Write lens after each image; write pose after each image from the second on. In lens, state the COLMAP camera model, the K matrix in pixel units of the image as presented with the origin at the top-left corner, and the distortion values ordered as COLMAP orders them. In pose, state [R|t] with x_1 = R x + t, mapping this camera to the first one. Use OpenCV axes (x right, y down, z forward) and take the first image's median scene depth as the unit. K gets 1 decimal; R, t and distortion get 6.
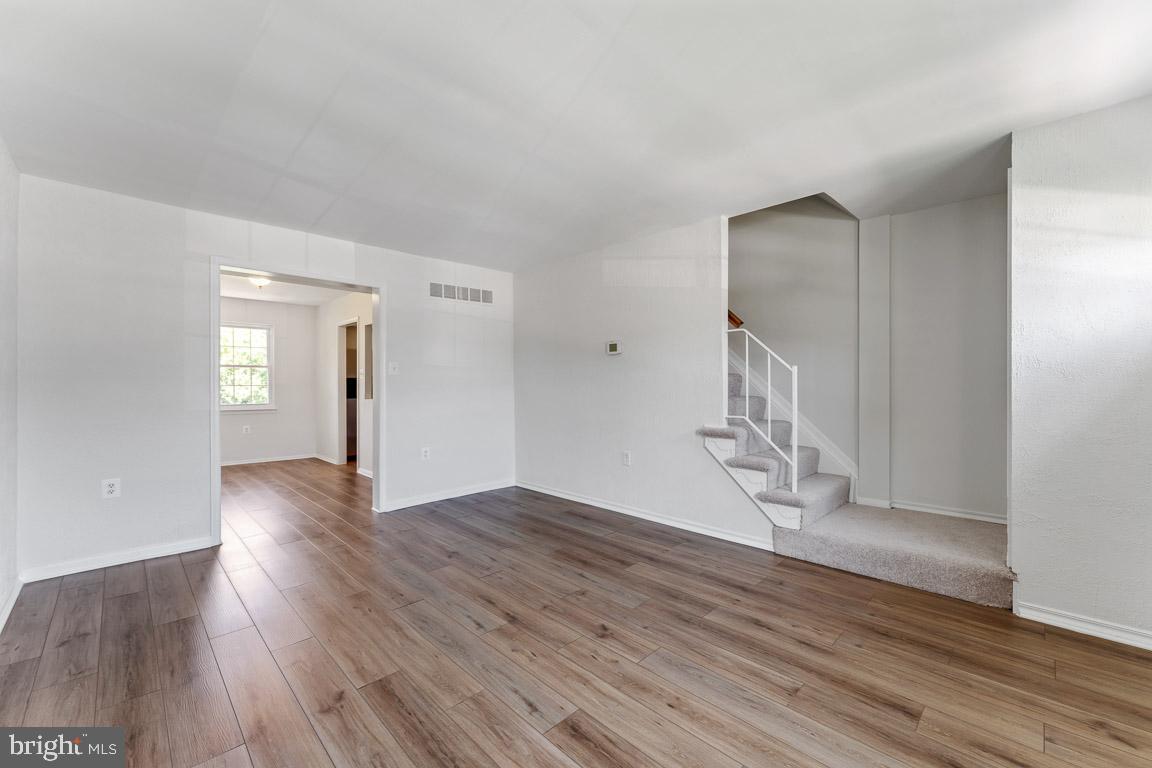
lens RADIAL K [[461.5, 0, 576.1], [0, 461.5, 388.9], [0, 0, 1]] dist [0.001009, 0.000385]
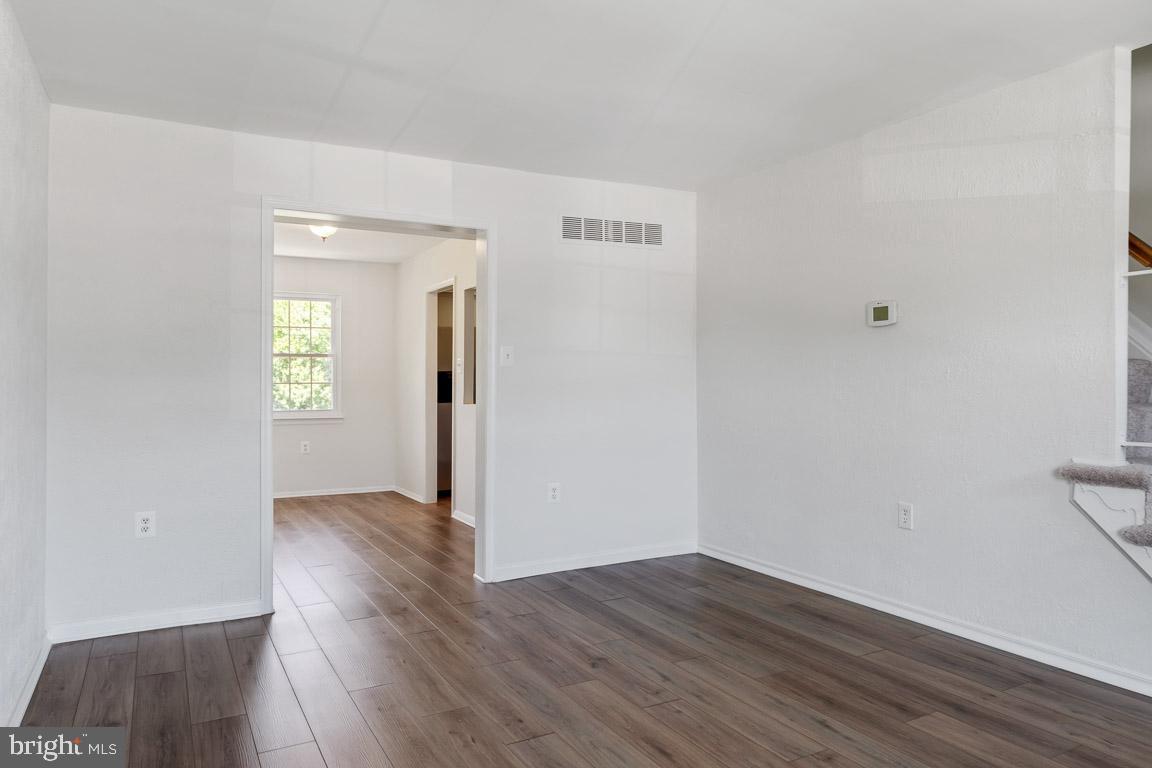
lens RADIAL K [[766.7, 0, 573.1], [0, 766.7, 381.5], [0, 0, 1]] dist [0.004863, -0.001925]
pose [[0.960067, -0.001345, -0.279769, -0.016821], [-0.001095, 0.999963, -0.008567, -0.000521], [0.279770, 0.008531, 0.960029, 0.021039]]
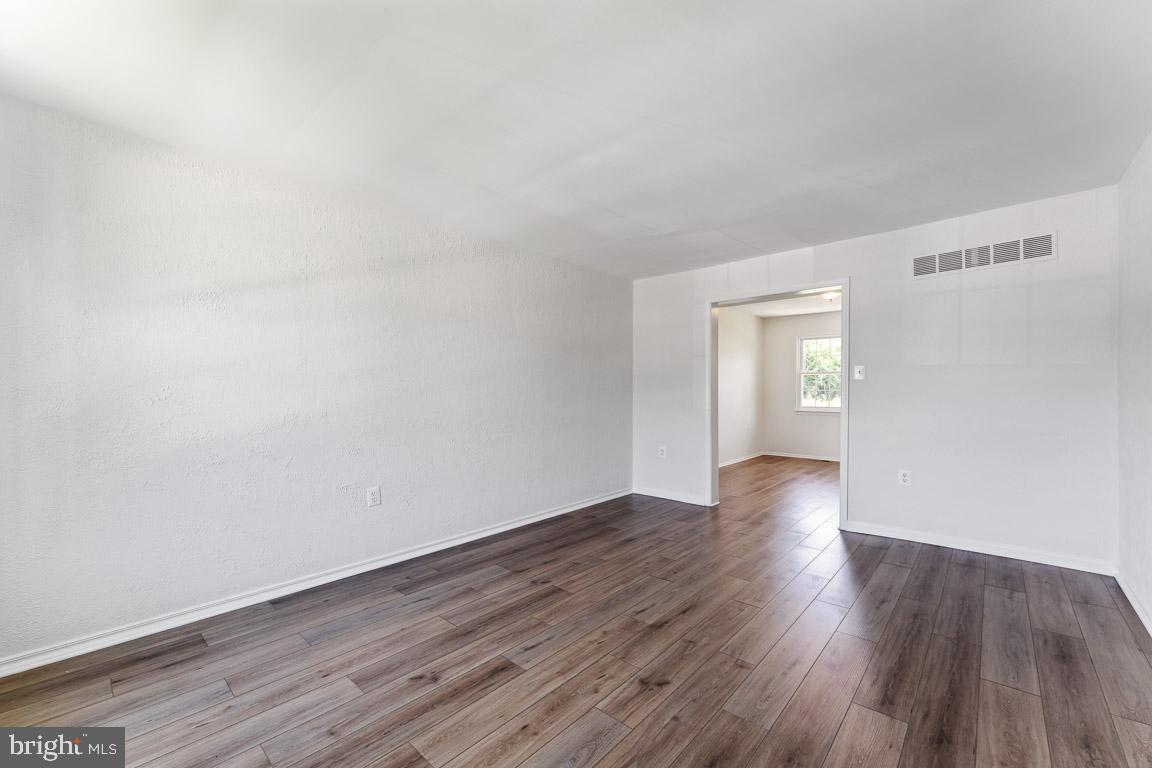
lens RADIAL K [[465.3, 0, 578.2], [0, 465.3, 394.2], [0, 0, 1]] dist [0.000098, 0.000194]
pose [[0.057732, 0.011997, -0.998260, 0.617516], [-0.007541, 0.999905, 0.011581, -0.011087], [0.998304, 0.006859, 0.057817, 0.553036]]
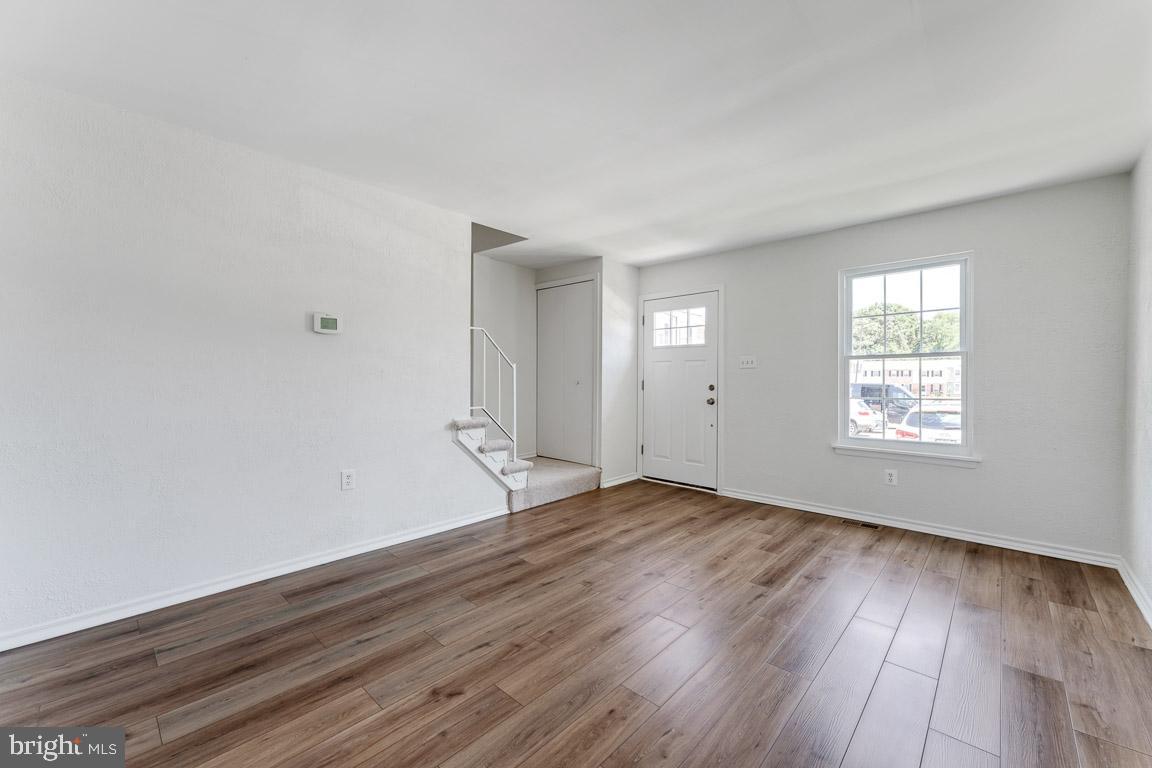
lens RADIAL K [[458.3, 0, 580.8], [0, 458.3, 382.3], [0, 0, 1]] dist [0.002076, 0.000211]
pose [[-0.048075, -0.006865, 0.998820, -0.803040], [0.008570, 0.999937, 0.007285, -0.005335], [-0.998807, 0.008910, -0.048013, 0.860284]]
